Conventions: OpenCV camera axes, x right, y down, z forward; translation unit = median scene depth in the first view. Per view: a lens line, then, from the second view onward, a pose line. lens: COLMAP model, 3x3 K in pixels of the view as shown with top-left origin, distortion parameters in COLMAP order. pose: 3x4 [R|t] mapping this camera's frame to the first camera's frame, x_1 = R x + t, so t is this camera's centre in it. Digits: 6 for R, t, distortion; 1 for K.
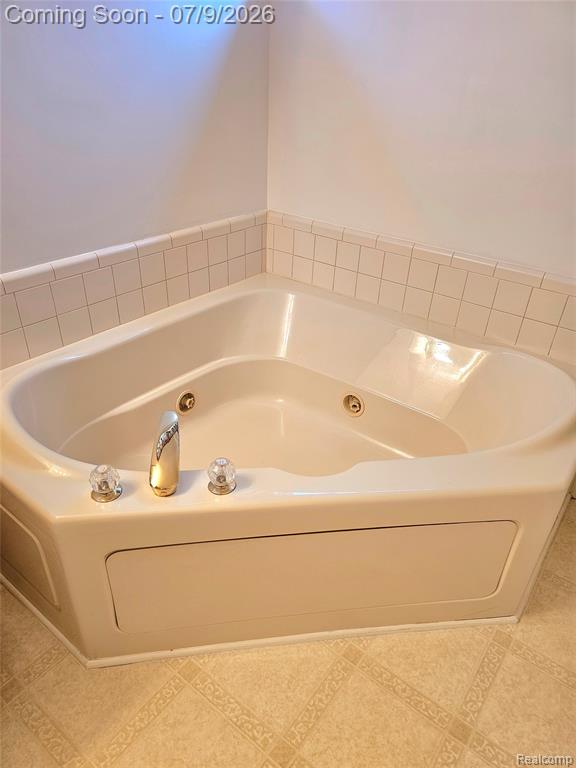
lens RADIAL K [[522.5, 0, 288.0], [0, 522.5, 384.0], [0, 0, 1]] dist [-0.004567, -0.004372]
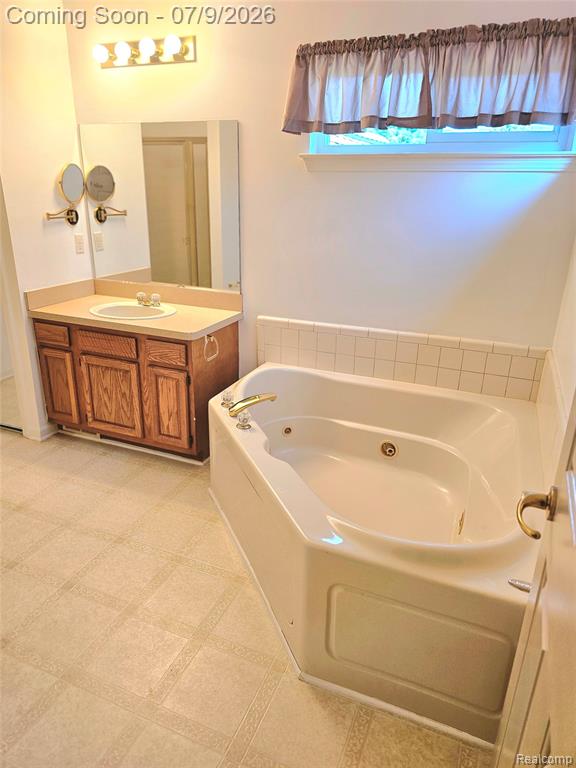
lens RADIAL K [[522.5, 0, 288.0], [0, 522.5, 384.0], [0, 0, 1]] dist [-0.004567, -0.004372]
pose [[0.242952, 0.300209, -0.922415, 1.317184], [-0.501516, 0.852831, 0.145470, -0.245016], [0.830335, 0.427264, 0.357756, 0.311221]]
